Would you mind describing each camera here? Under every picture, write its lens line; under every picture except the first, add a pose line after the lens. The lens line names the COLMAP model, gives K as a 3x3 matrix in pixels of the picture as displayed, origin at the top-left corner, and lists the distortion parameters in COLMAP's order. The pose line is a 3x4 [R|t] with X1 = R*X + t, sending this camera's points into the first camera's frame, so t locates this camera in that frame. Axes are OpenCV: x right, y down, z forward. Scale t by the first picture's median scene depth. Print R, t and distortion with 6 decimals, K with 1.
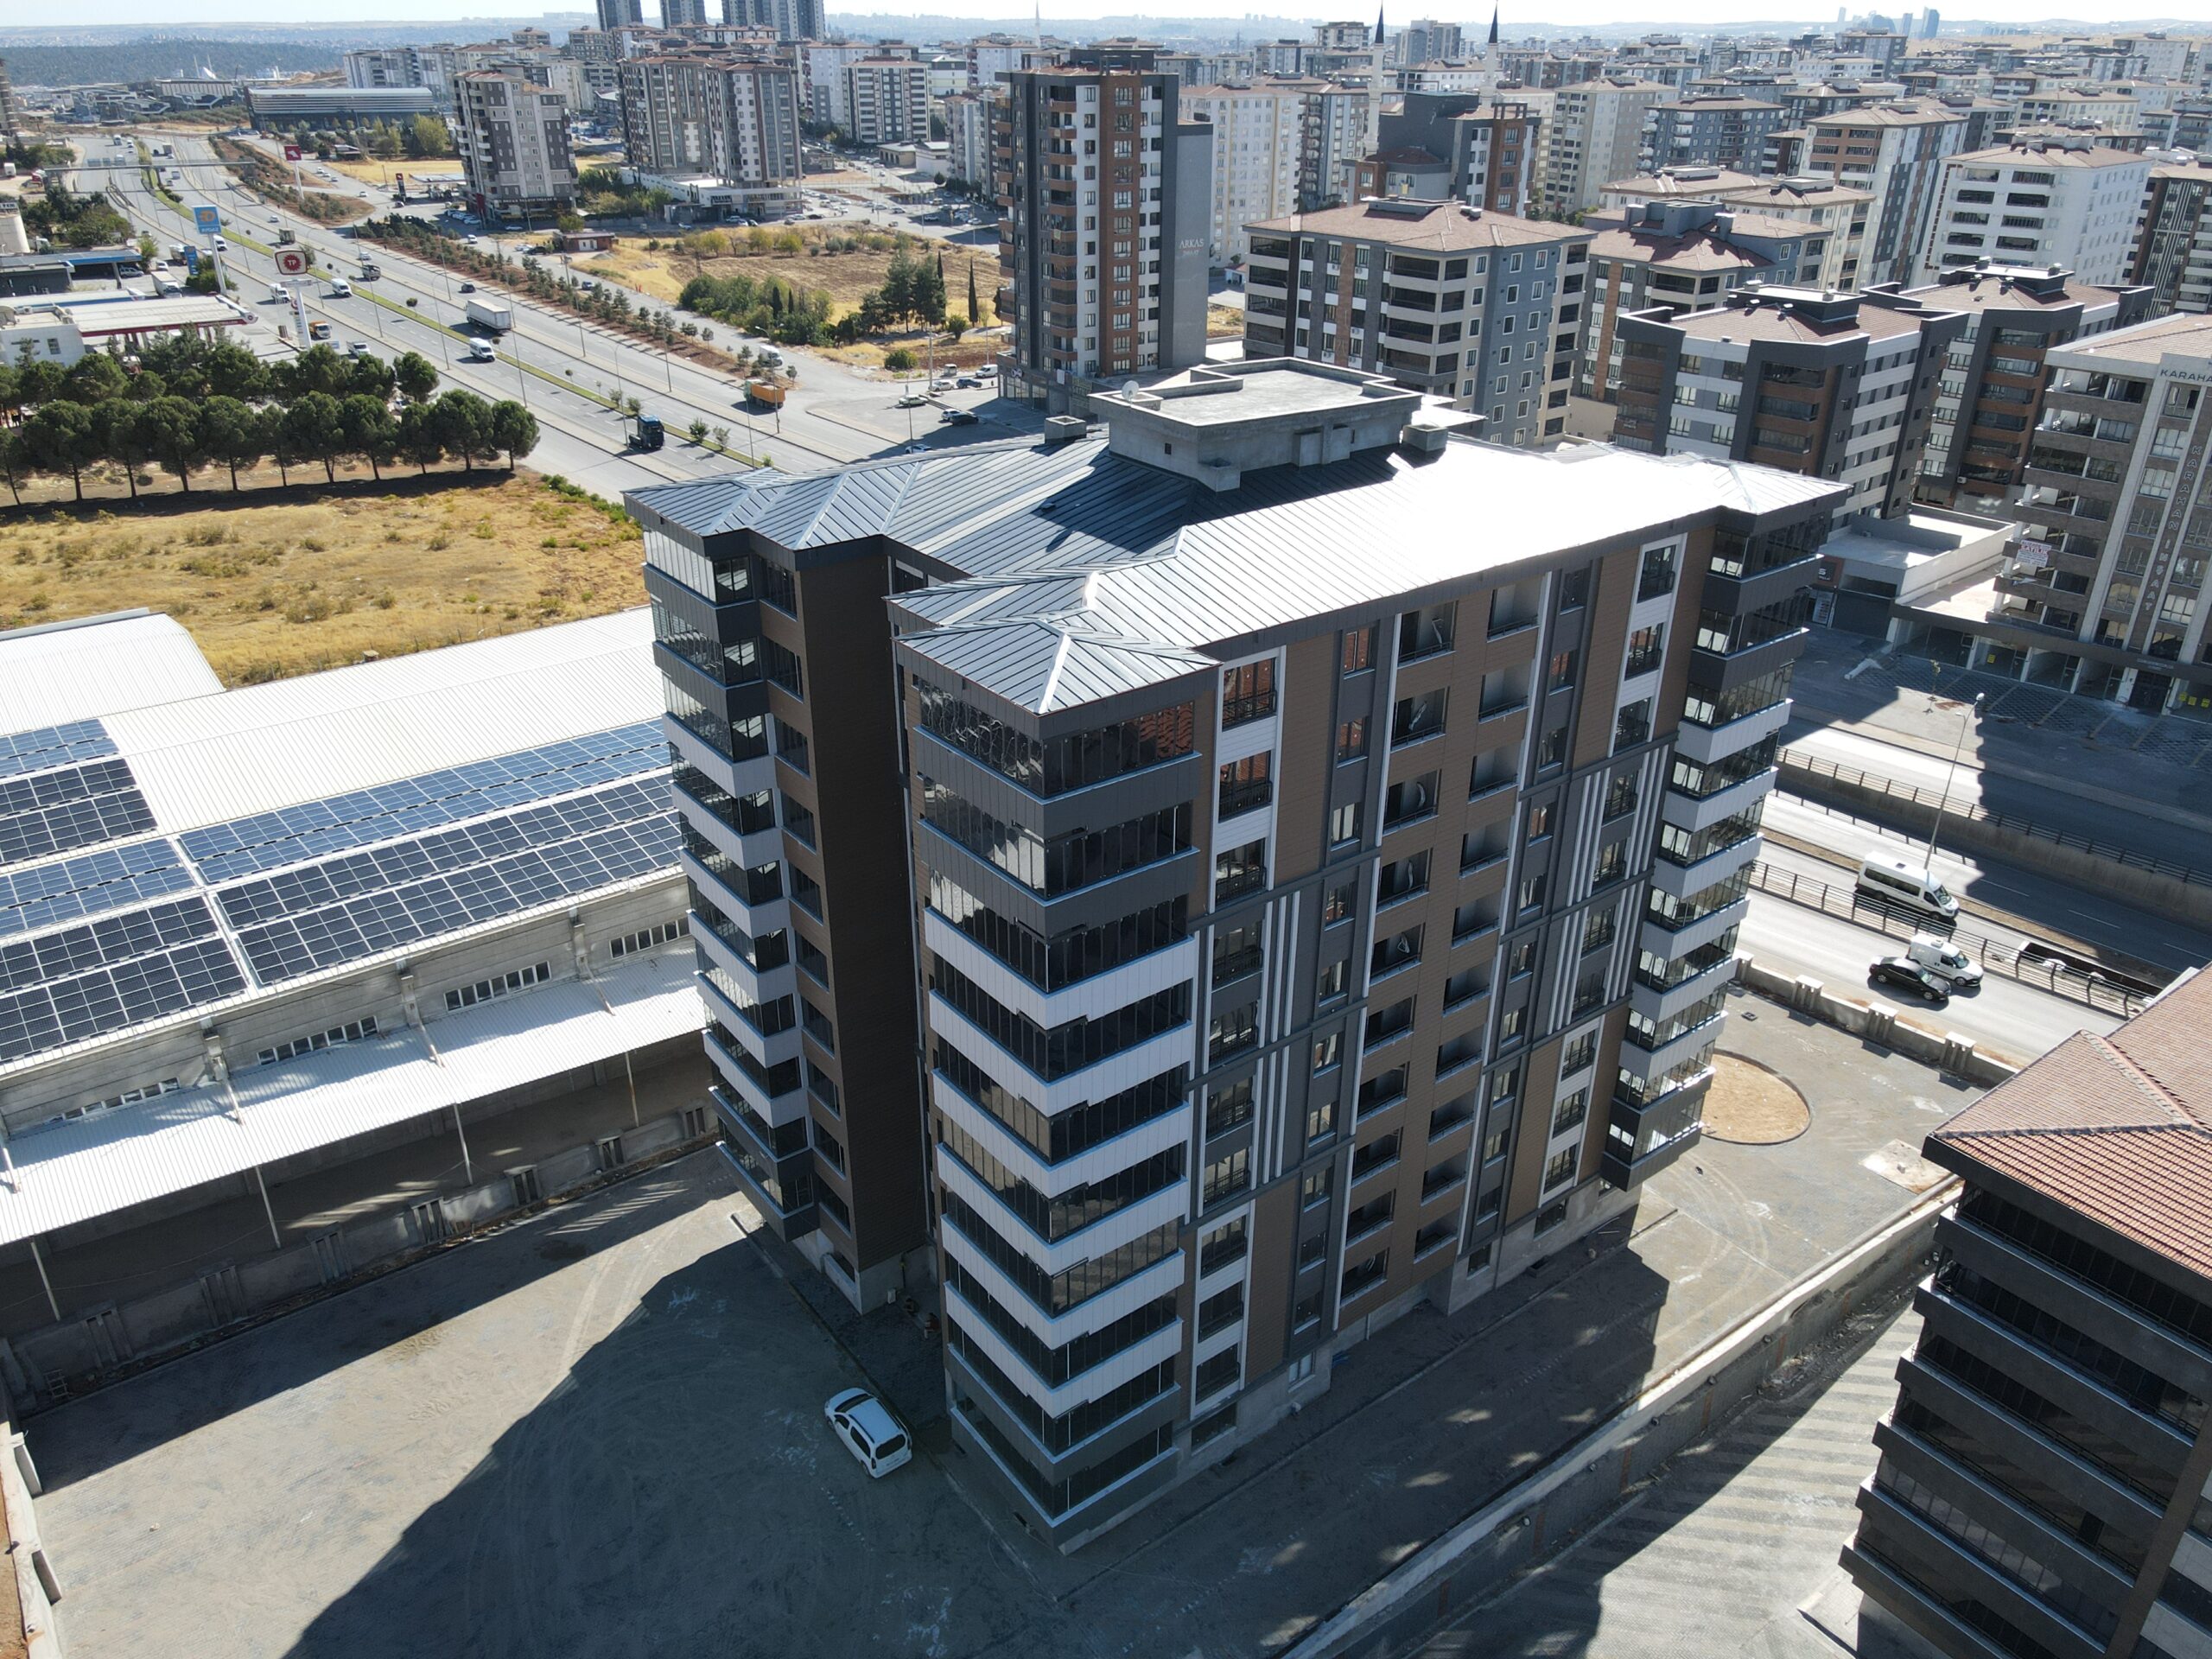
lens RADIAL K [[1608.8, 0, 1111.3], [0, 1608.8, 841.5], [0, 0, 1]] dist [0.020169, 0.000774]
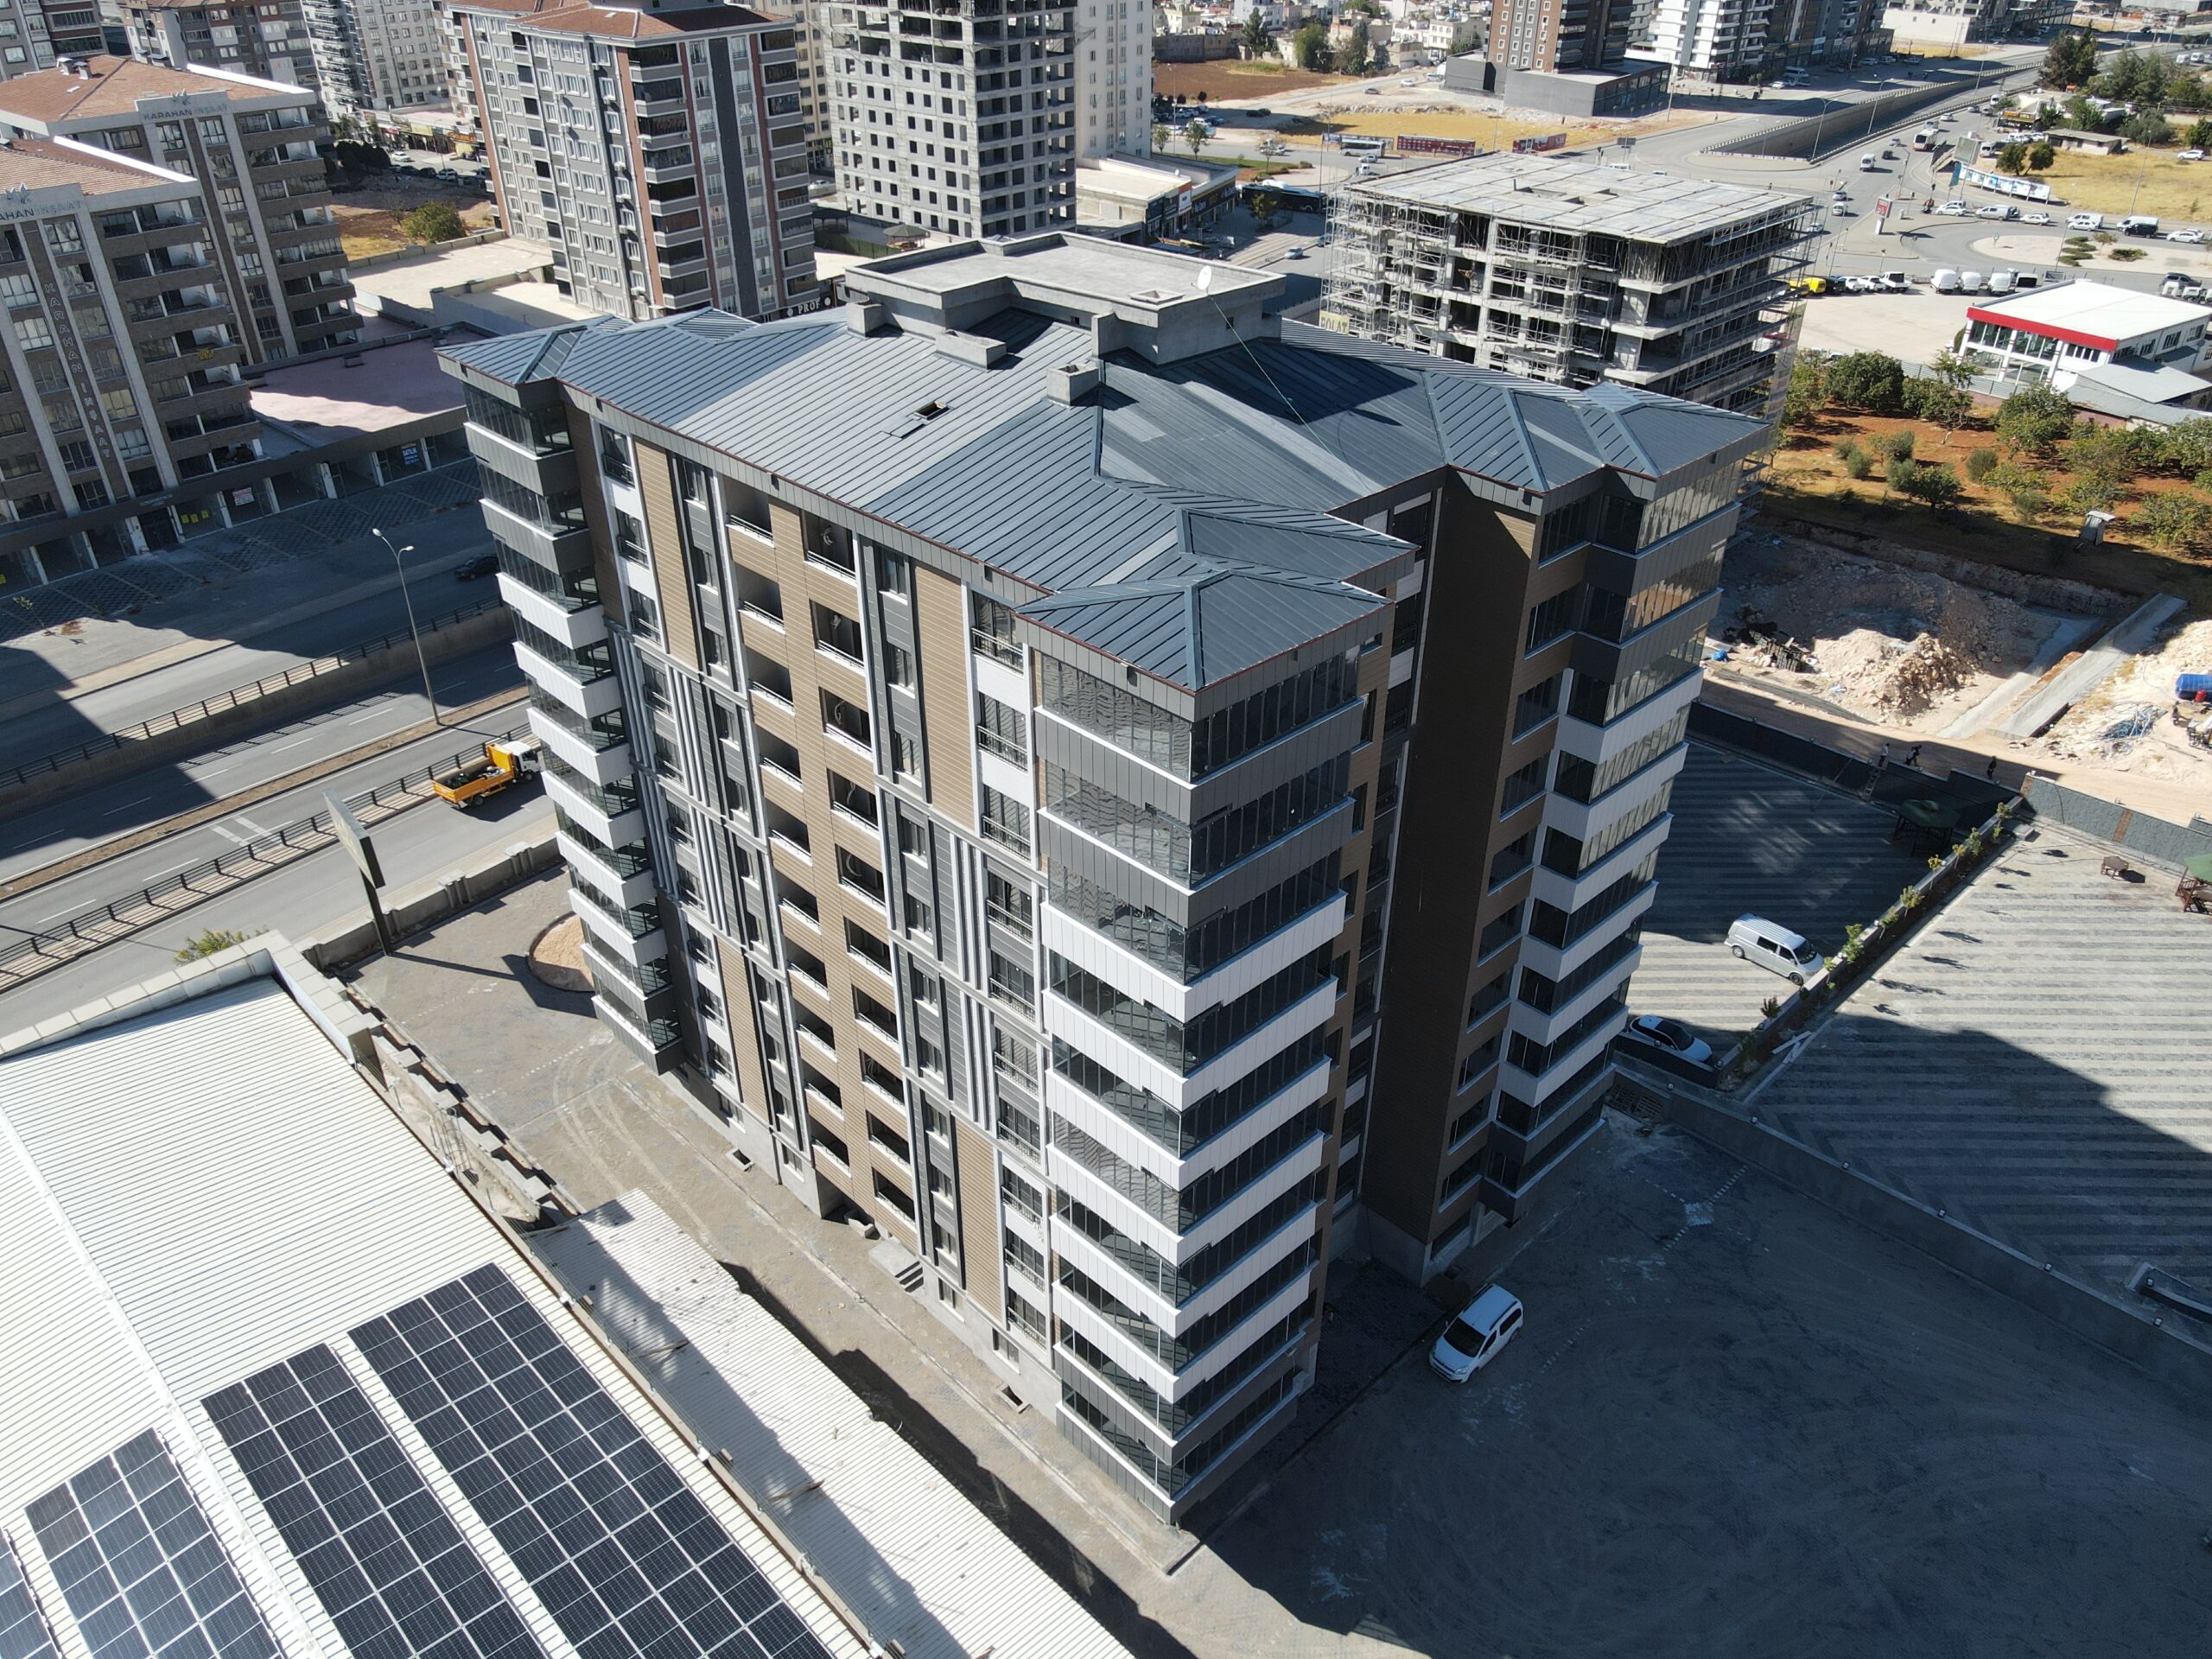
lens RADIAL K [[1610.1, 0, 1109.7], [0, 1610.1, 836.5], [0, 0, 1]] dist [0.033325, -0.021177]
pose [[-0.116708, -0.537108, 0.835401, -0.275958], [0.448905, 0.721795, 0.526780, -0.168555], [-0.885926, 0.436494, 0.156871, 0.316657]]
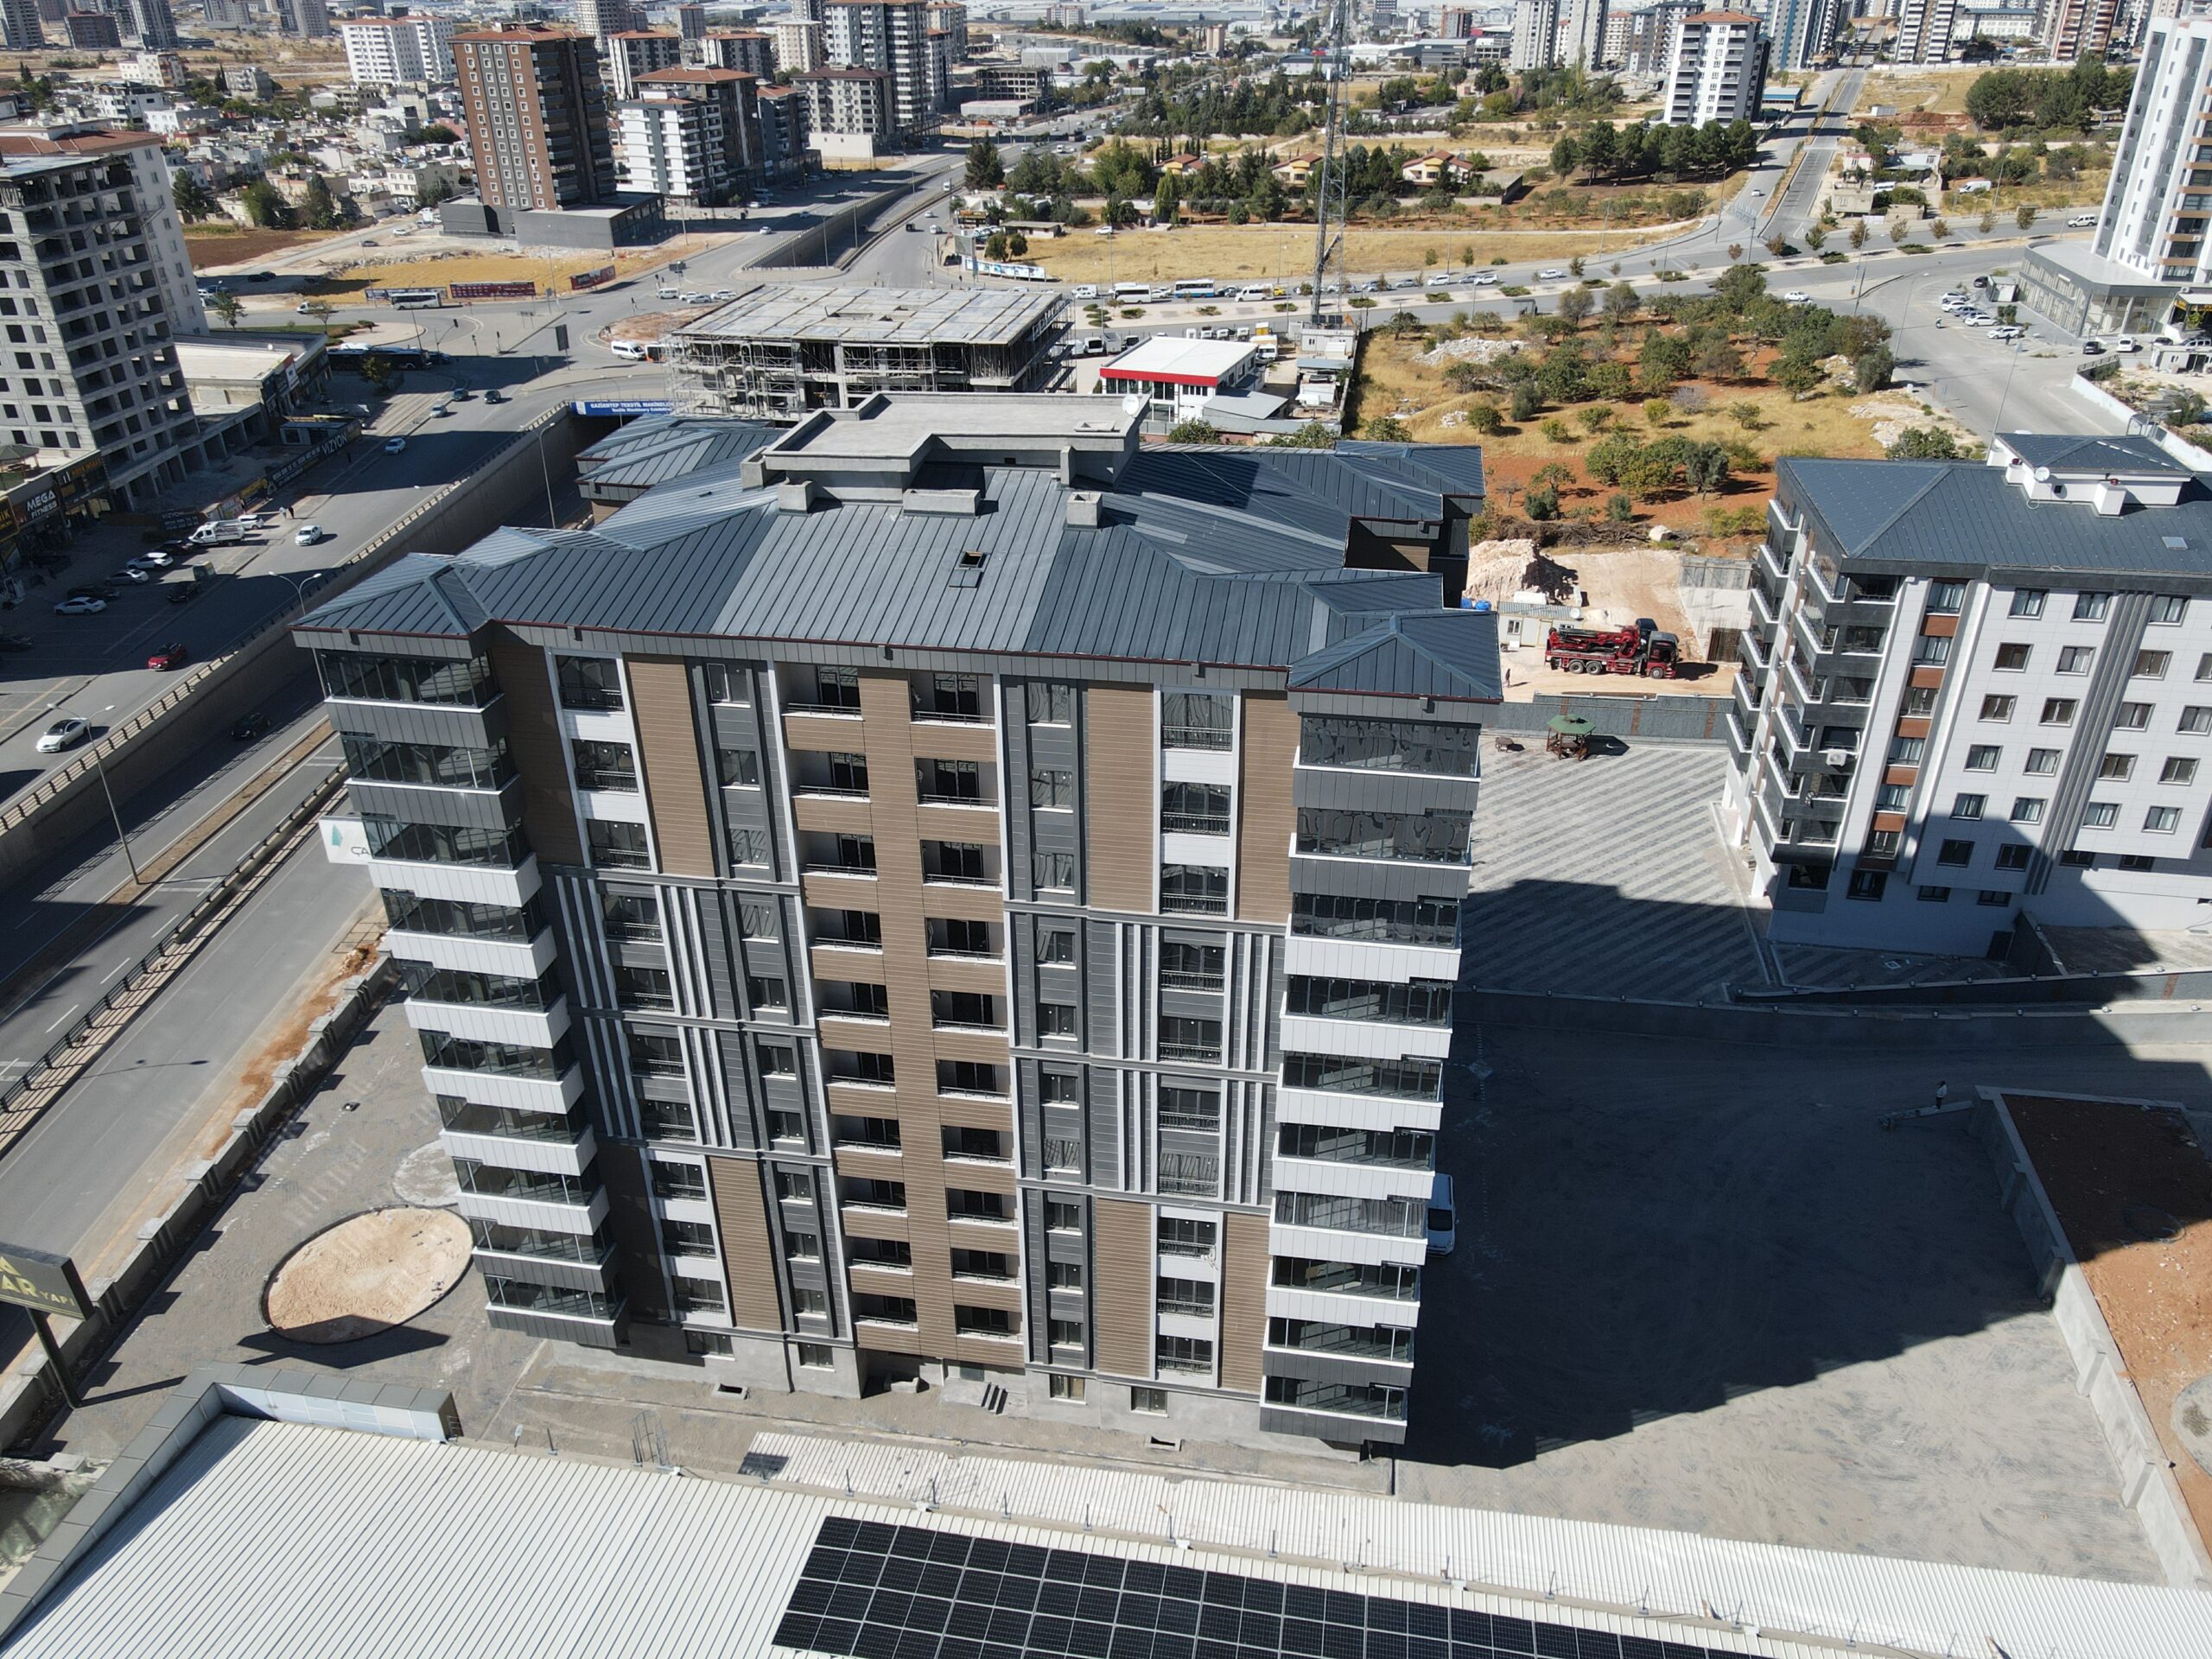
lens RADIAL K [[1610.1, 0, 1109.7], [0, 1610.1, 836.5], [0, 0, 1]] dist [0.033325, -0.021177]
pose [[-0.677425, -0.355160, 0.644171, -0.230284], [0.335659, 0.629983, 0.700325, -0.256497], [-0.654544, 0.690640, -0.307553, 0.464197]]
